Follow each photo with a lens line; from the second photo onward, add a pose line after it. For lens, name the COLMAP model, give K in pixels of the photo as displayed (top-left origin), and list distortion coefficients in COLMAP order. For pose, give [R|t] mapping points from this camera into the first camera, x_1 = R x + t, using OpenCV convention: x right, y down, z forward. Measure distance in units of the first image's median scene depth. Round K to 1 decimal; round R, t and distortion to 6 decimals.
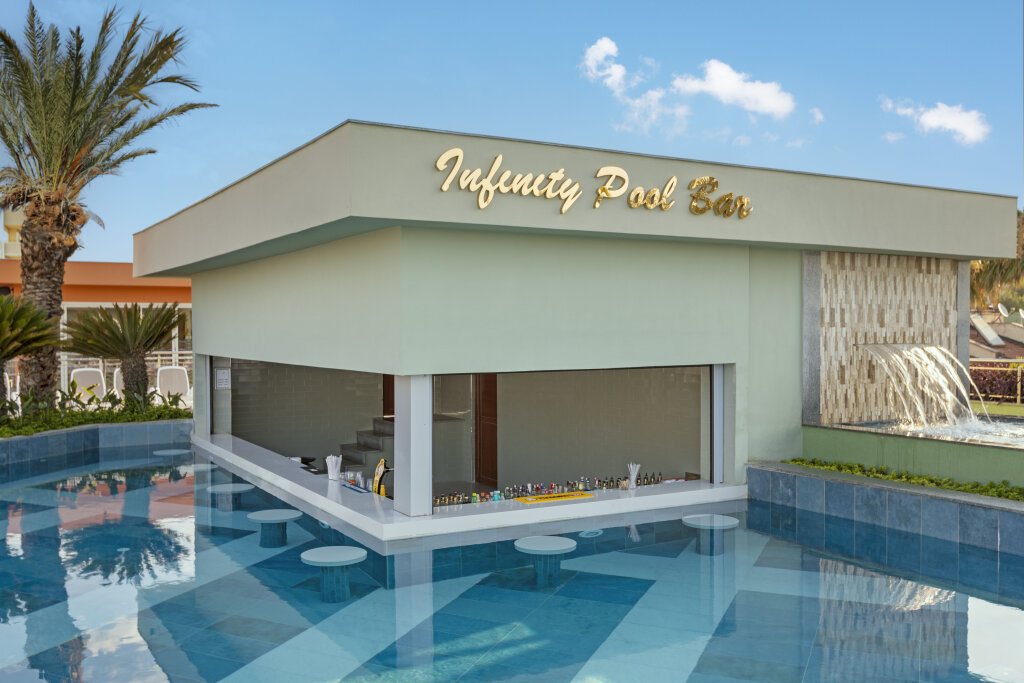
lens RADIAL K [[958.9, 0, 513.0], [0, 958.9, 342.8], [0, 0, 1]] dist [0.017375, 0.000000]
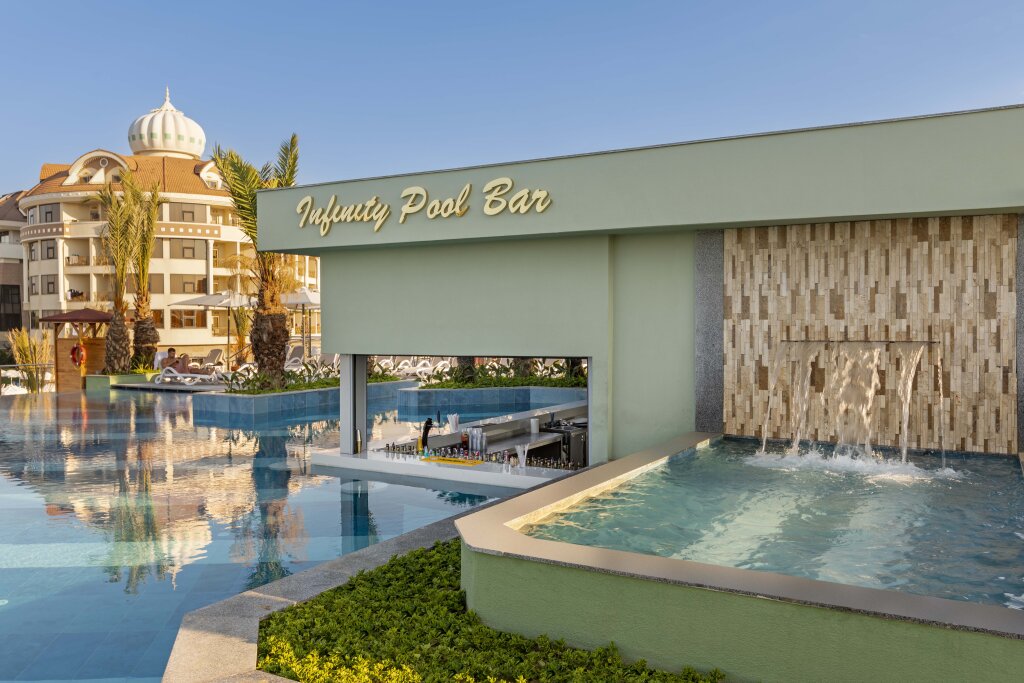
lens RADIAL K [[820.7, 0, 512.5], [0, 820.7, 339.2], [0, 0, 1]] dist [-0.006305, -0.000192]
pose [[0.505379, 0.018451, -0.862700, 0.842674], [-0.008468, 0.999829, 0.016424, -0.009041], [0.862856, -0.000995, 0.505449, 0.470808]]
